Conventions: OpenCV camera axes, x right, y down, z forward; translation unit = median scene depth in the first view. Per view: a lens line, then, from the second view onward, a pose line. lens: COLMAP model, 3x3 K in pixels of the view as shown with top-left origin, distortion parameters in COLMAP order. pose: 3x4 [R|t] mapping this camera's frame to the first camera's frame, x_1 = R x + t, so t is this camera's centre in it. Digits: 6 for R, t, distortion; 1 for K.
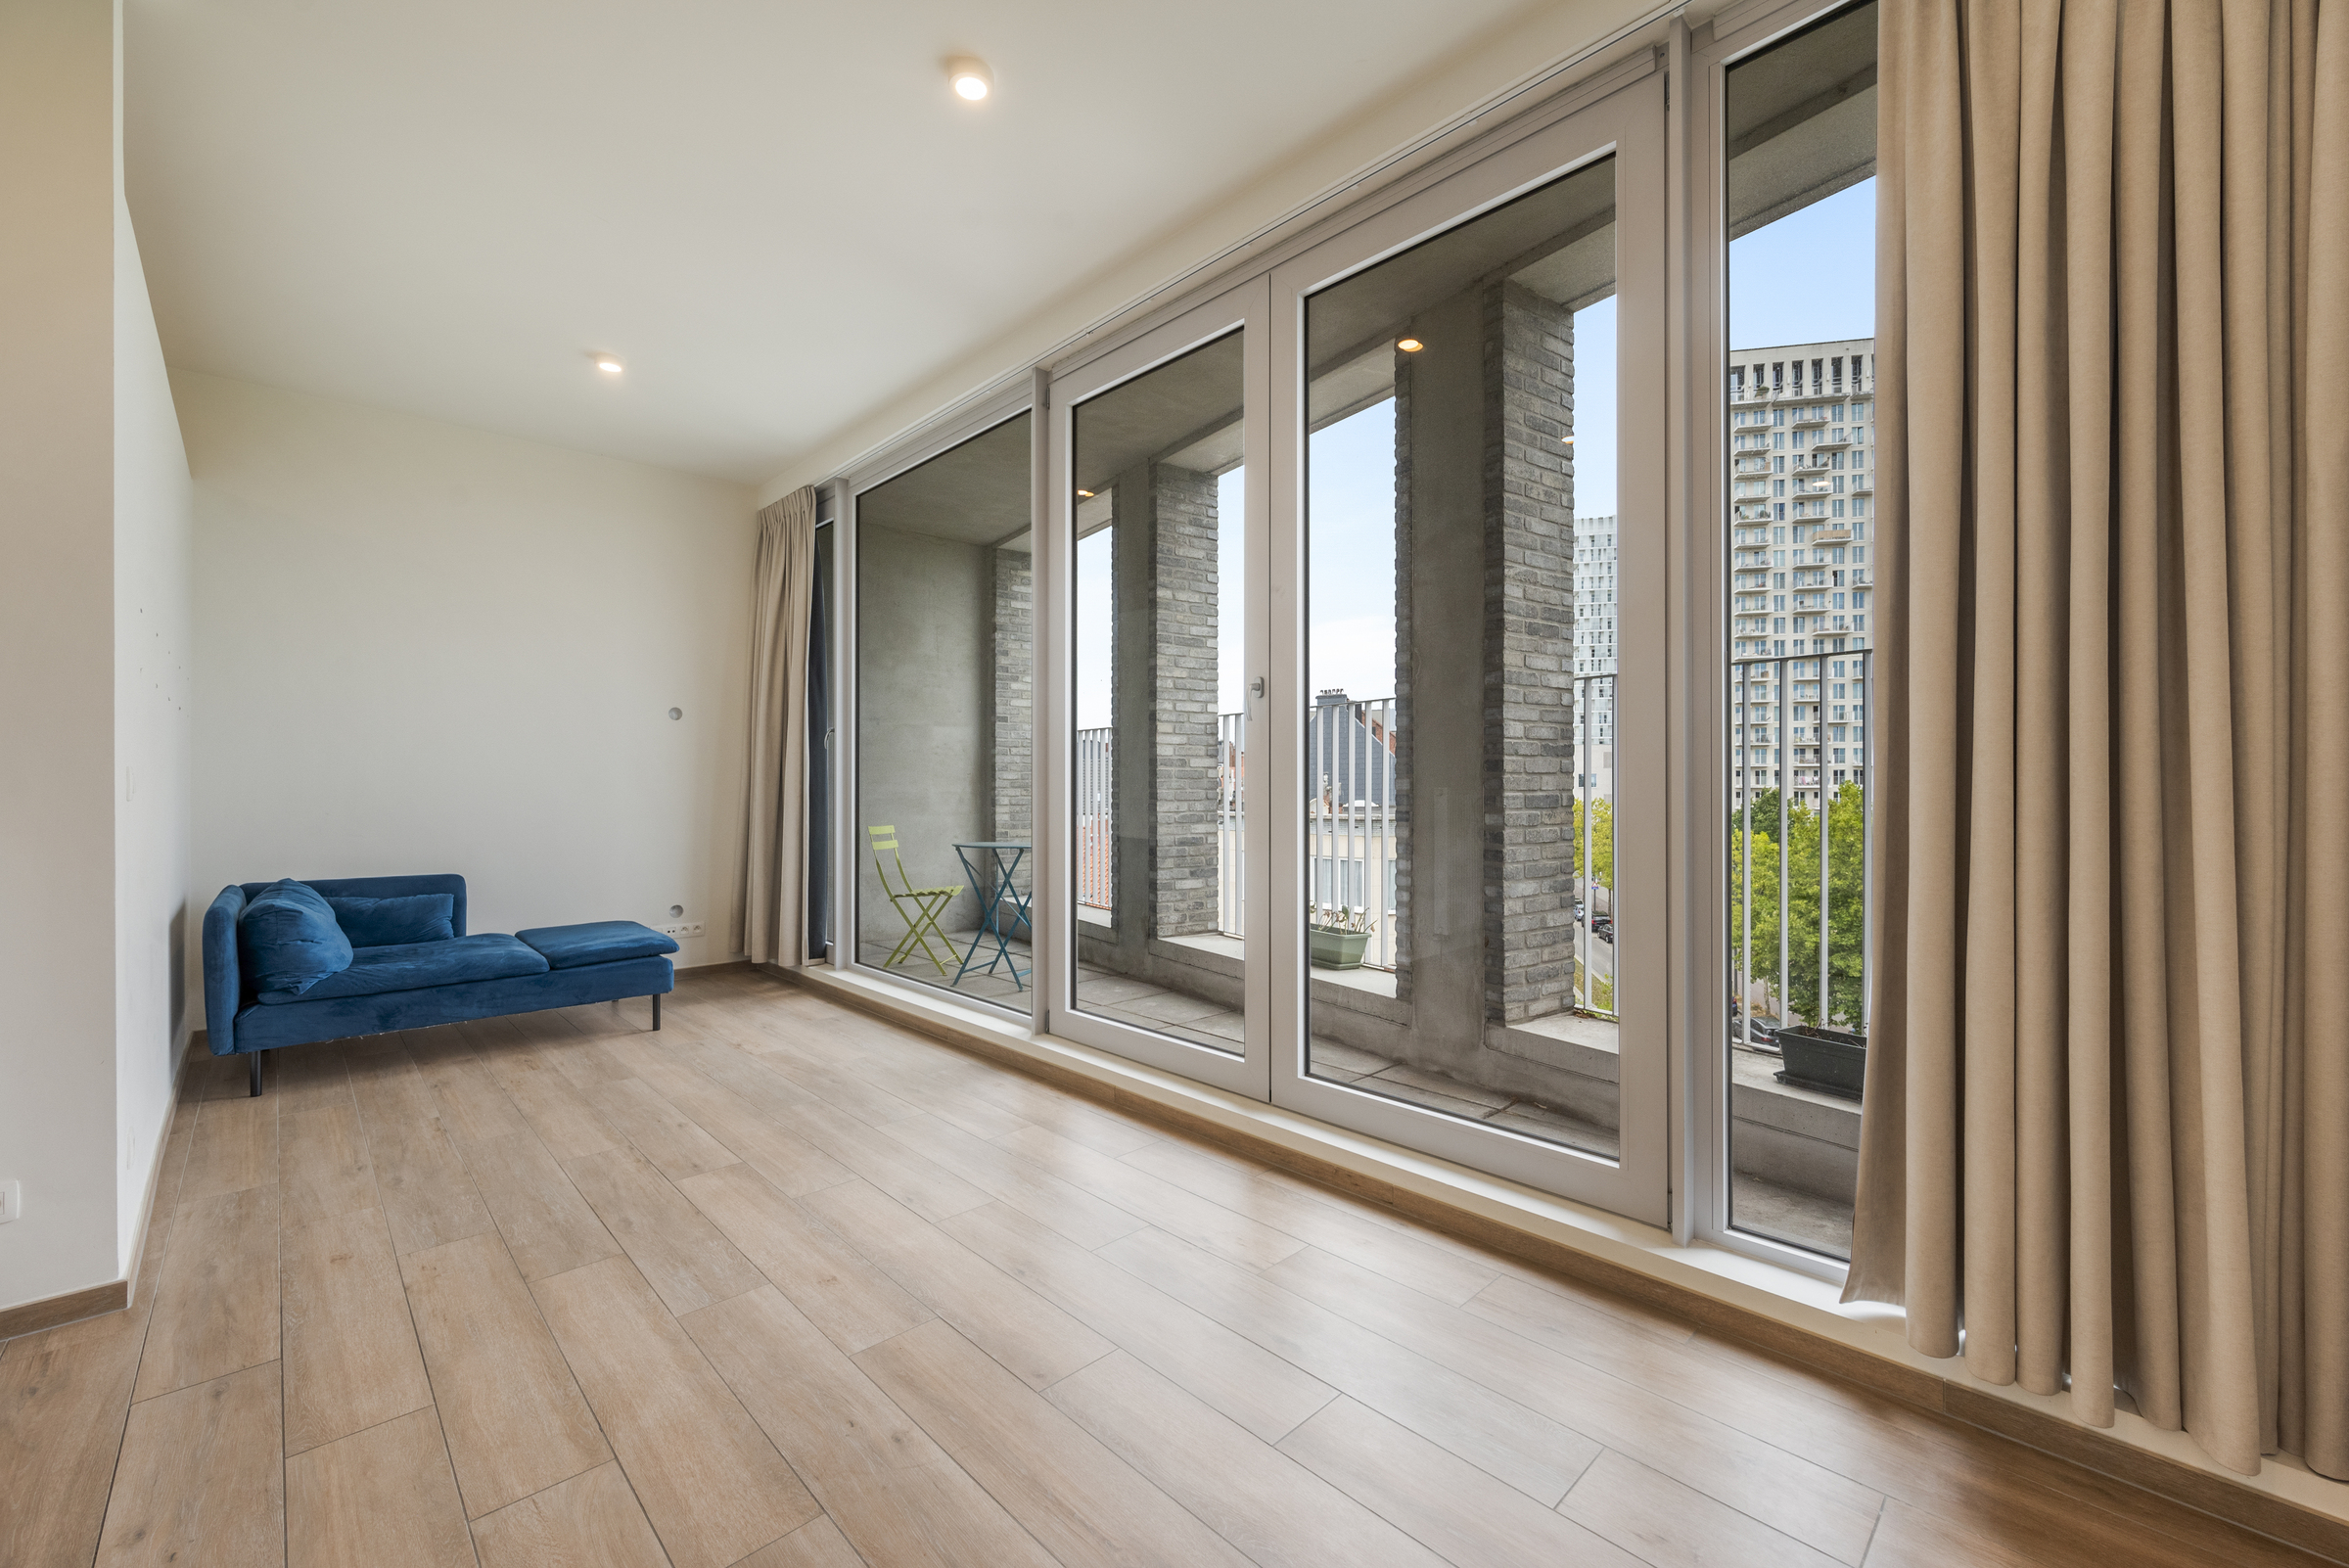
lens RADIAL K [[943.6, 0, 1179.9], [0, 943.6, 780.2], [0, 0, 1]] dist [-0.002135, -0.000256]
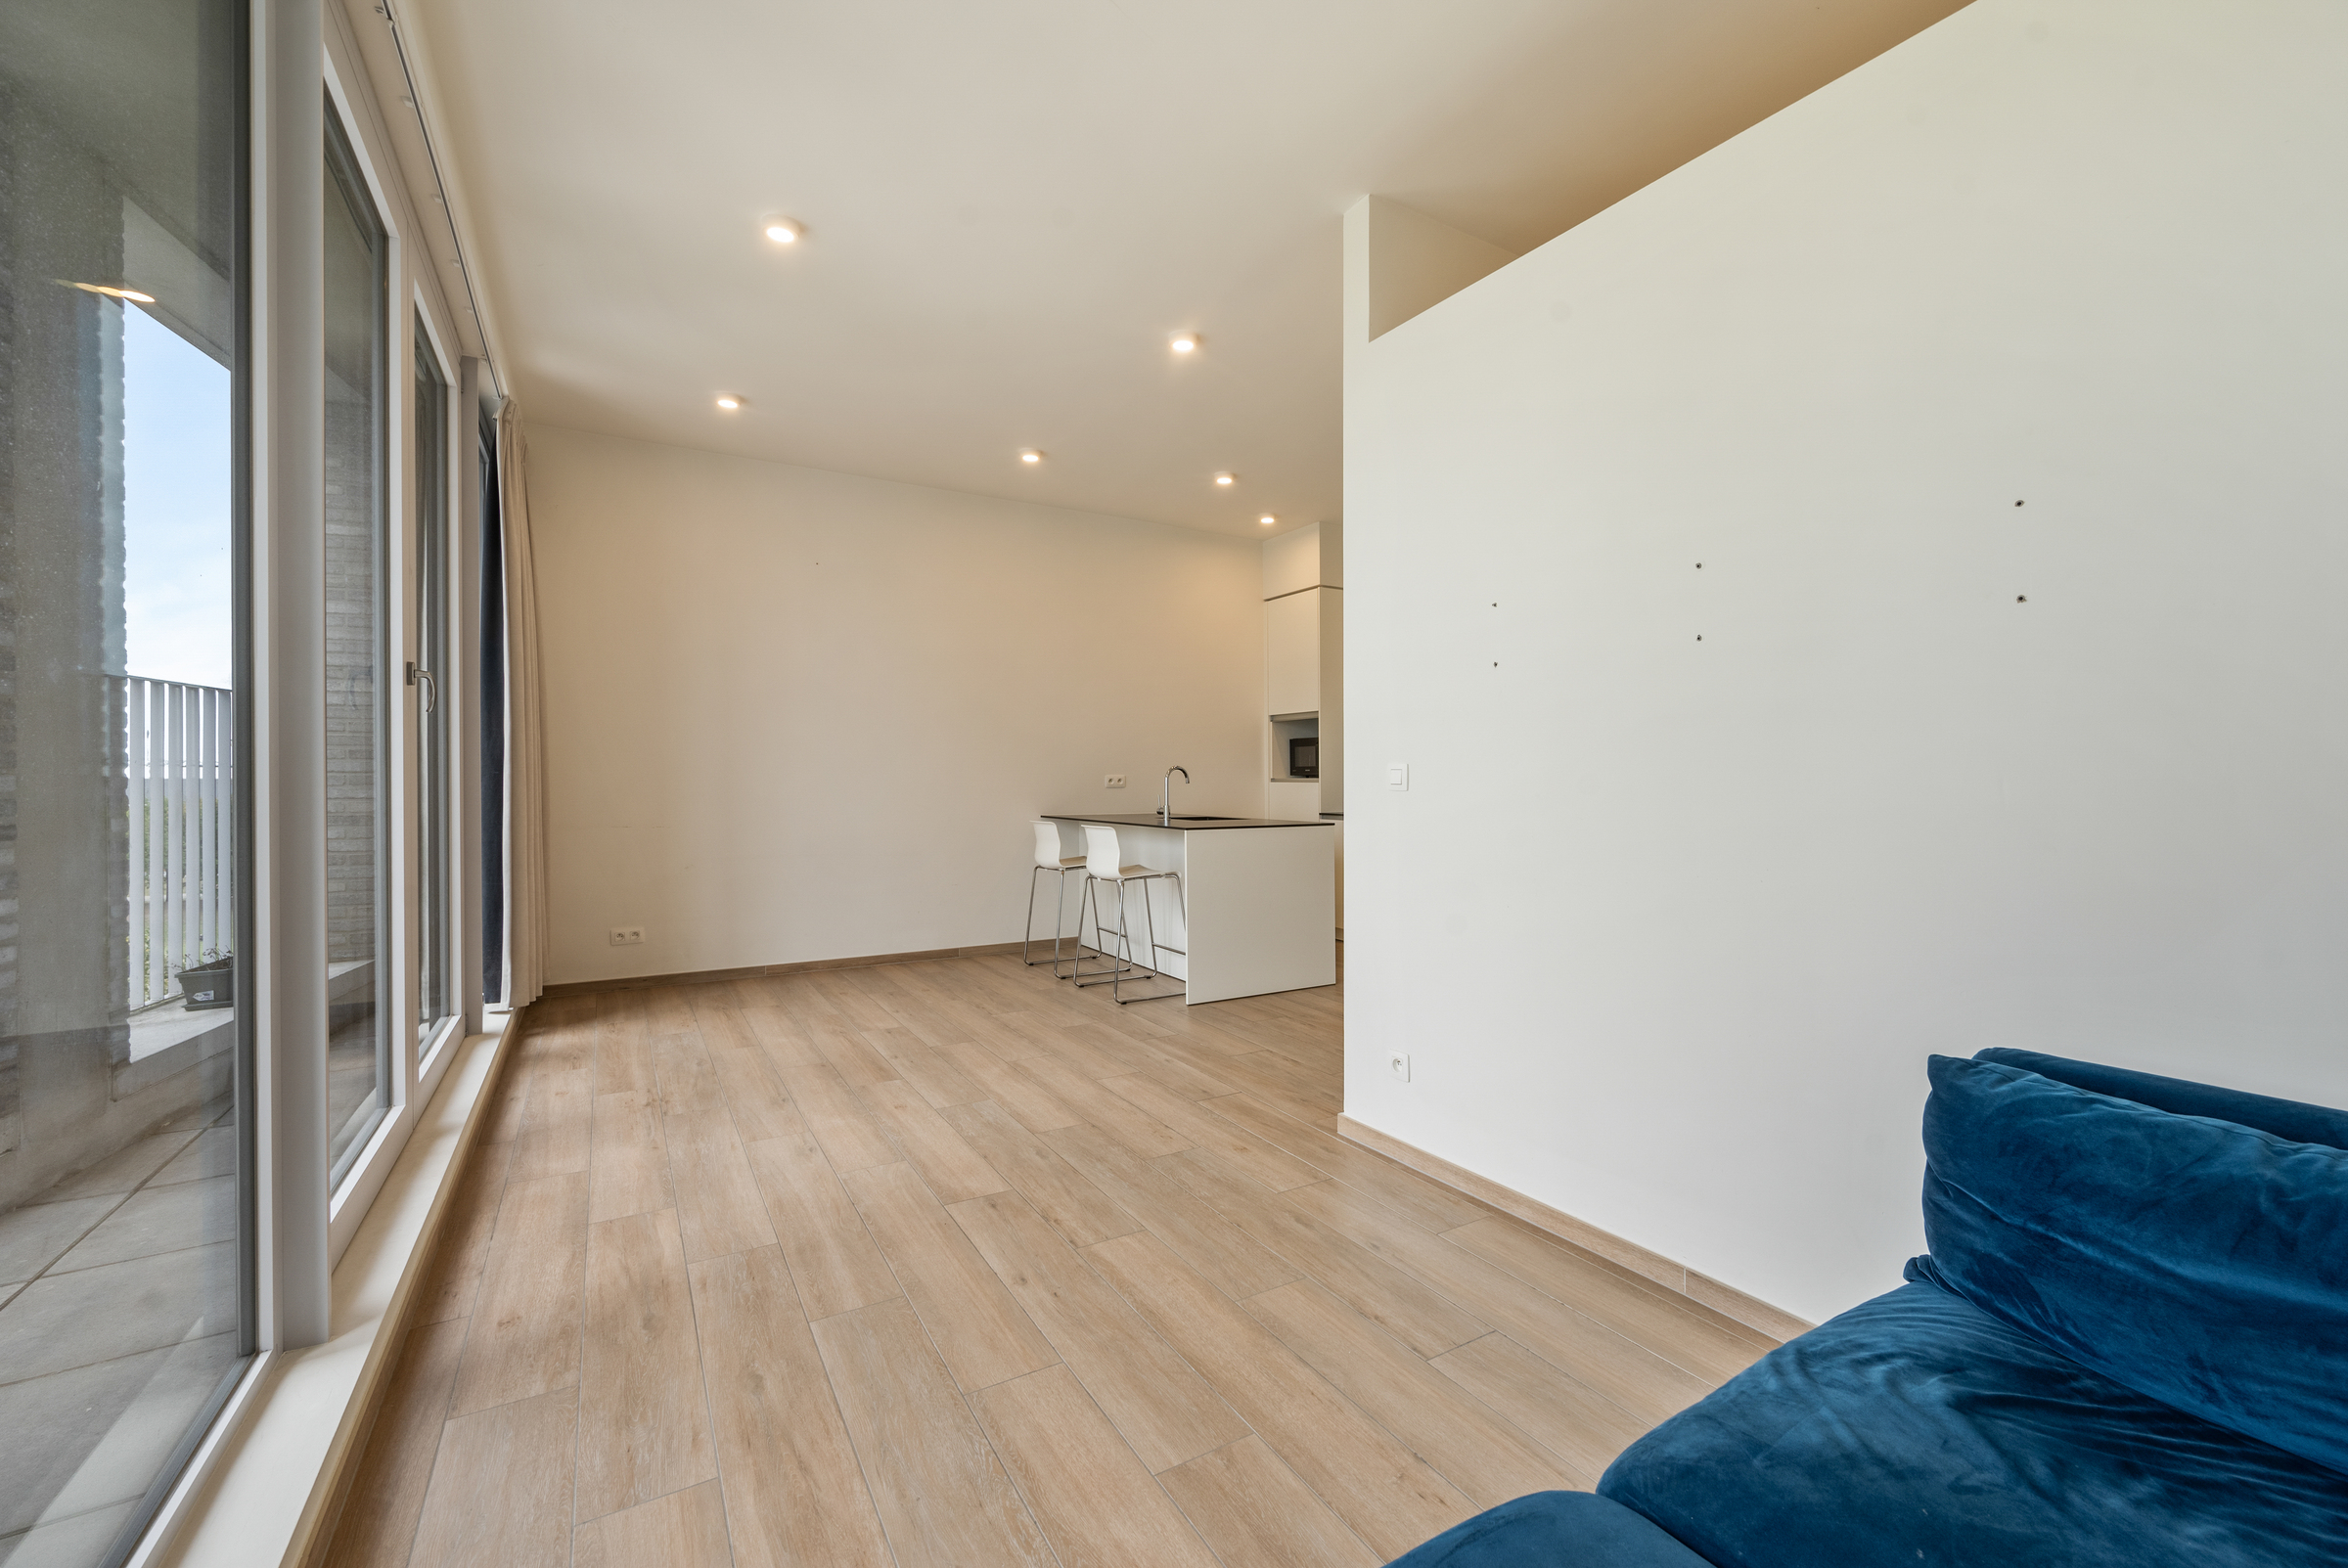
lens RADIAL K [[955.2, 0, 1163.3], [0, 955.2, 787.1], [0, 0, 1]] dist [-0.000475, 0.000001]
pose [[-0.970300, 0.002848, 0.241889, -0.845400], [0.004455, 0.999971, 0.006096, 0.008015], [-0.241865, 0.006993, -0.970285, 1.744208]]
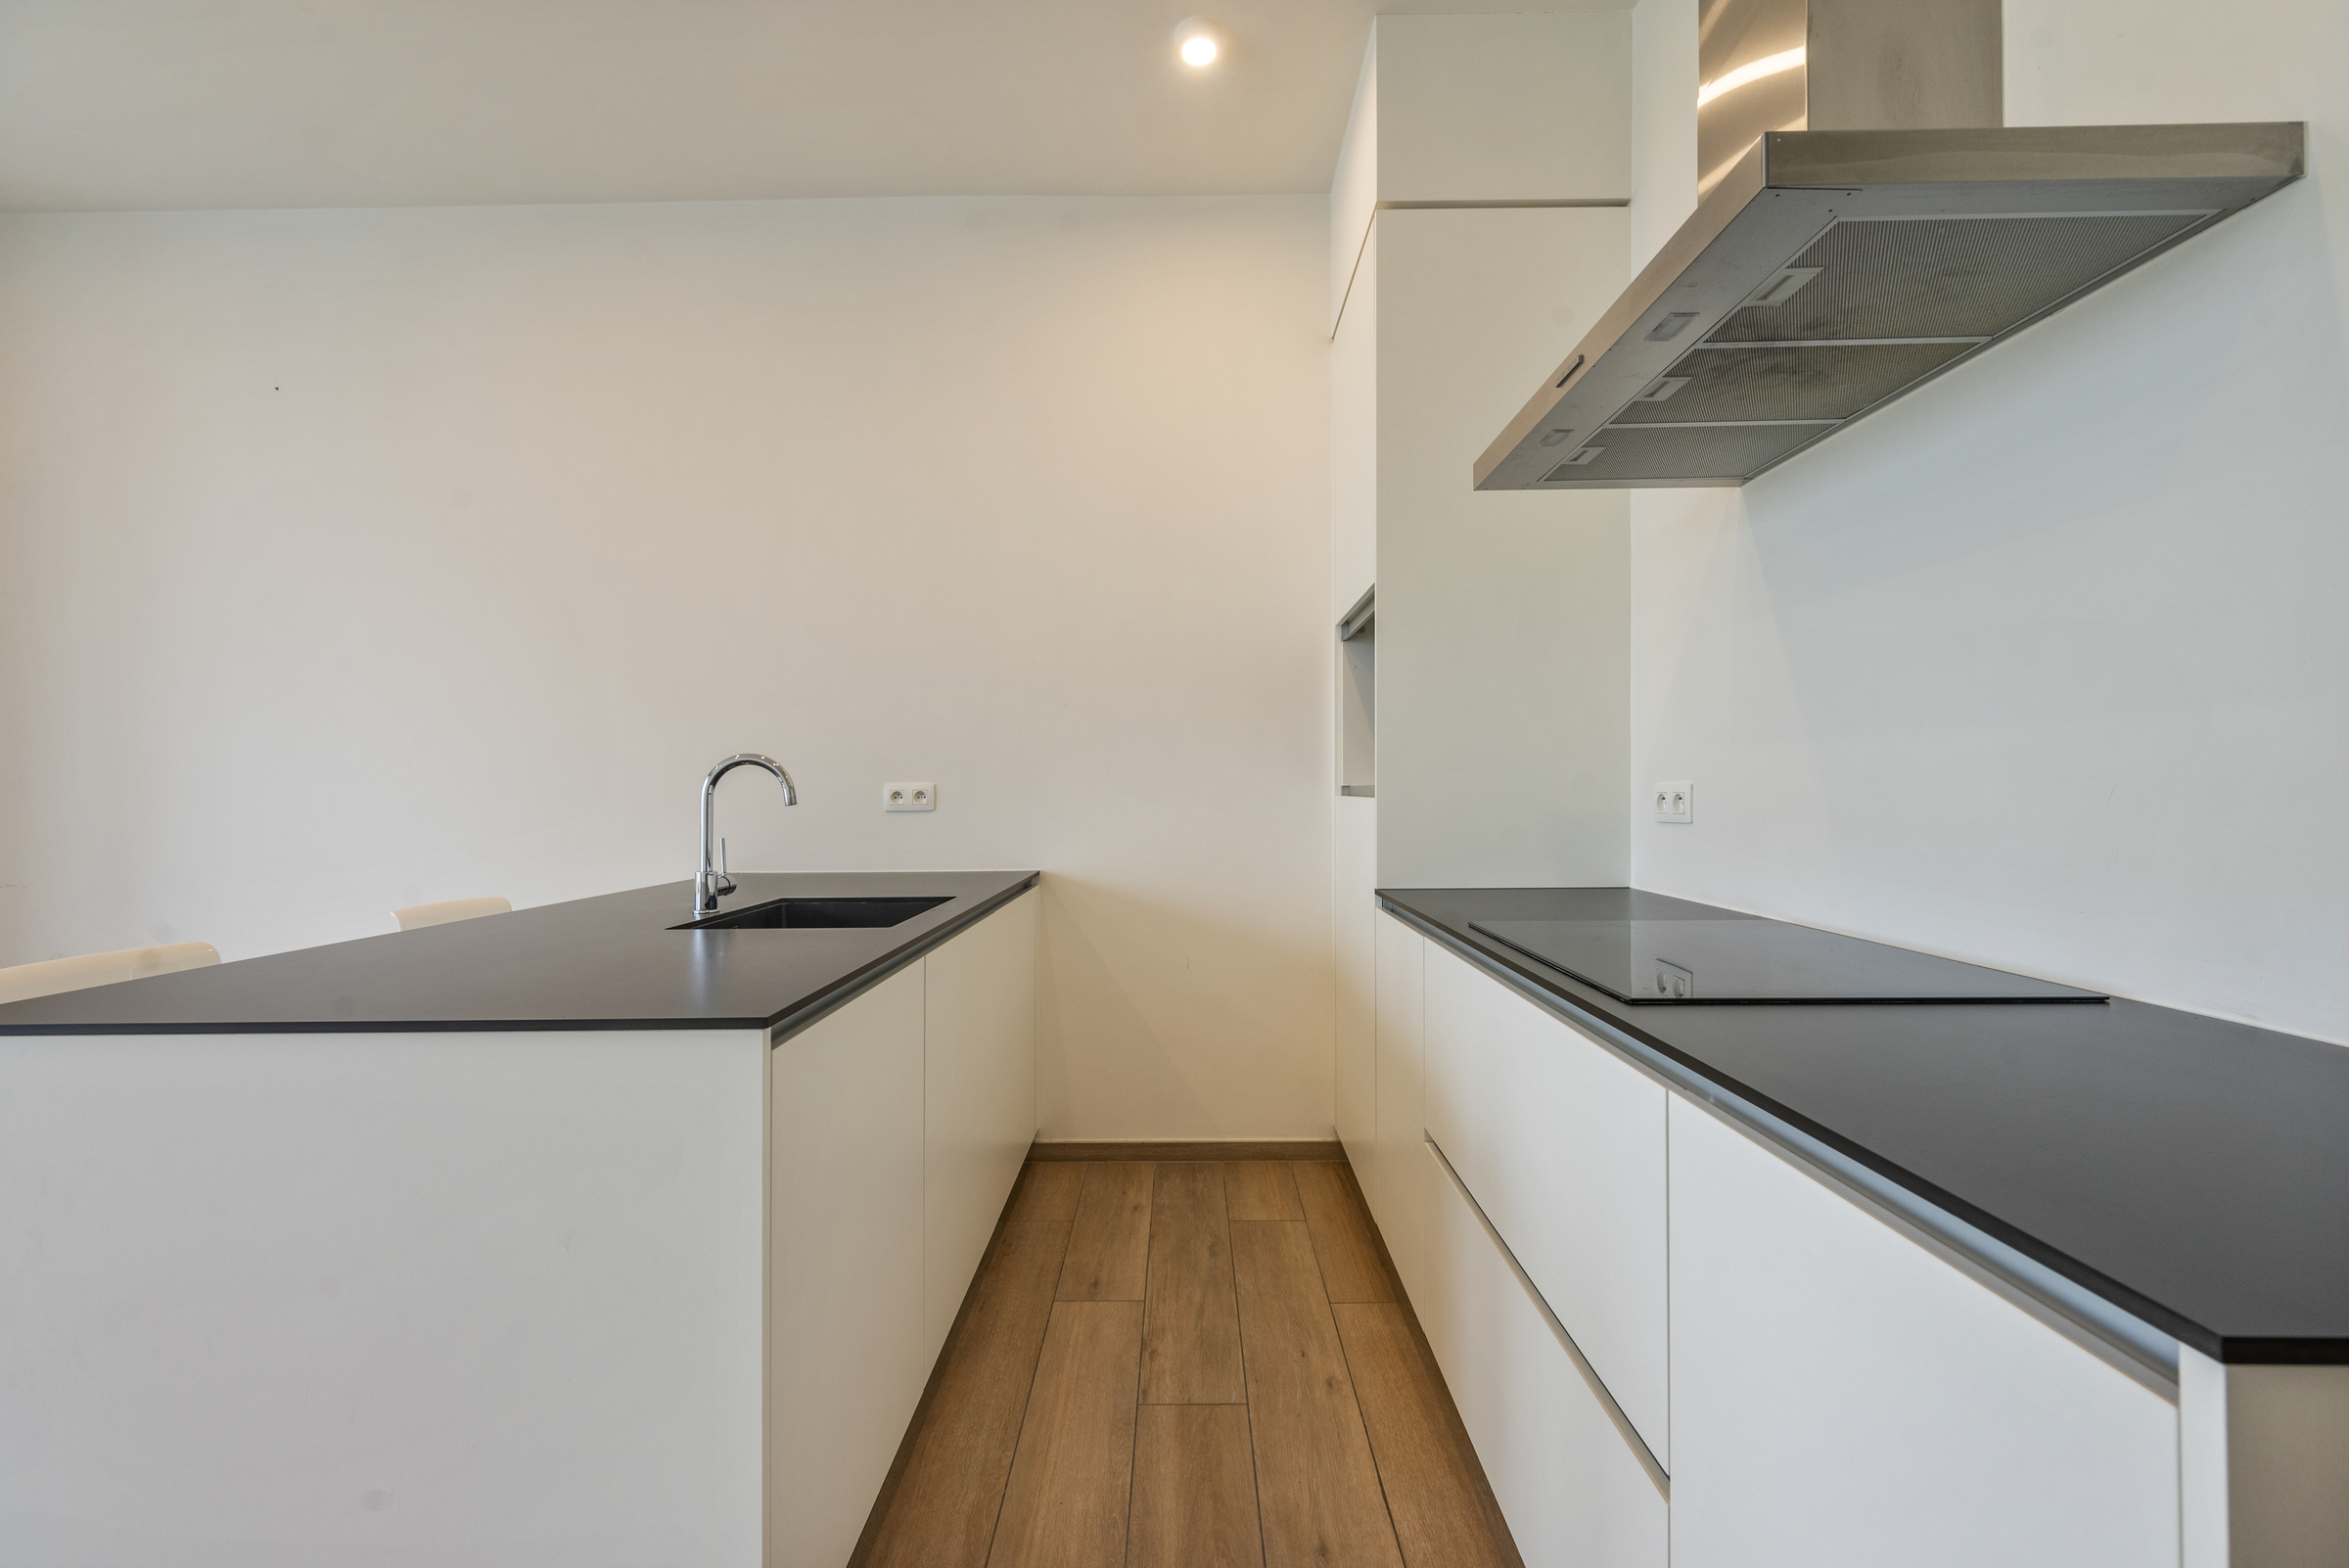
lens RADIAL K [[935.9, 0, 1174.5], [0, 935.9, 784.0], [0, 0, 1]] dist [-0.000894, 0.000036]
pose [[-0.712686, 0.013626, 0.701351, -1.061162], [0.010717, 0.999906, -0.008537, 0.005417], [-0.701401, 0.001432, -0.712765, 0.100424]]
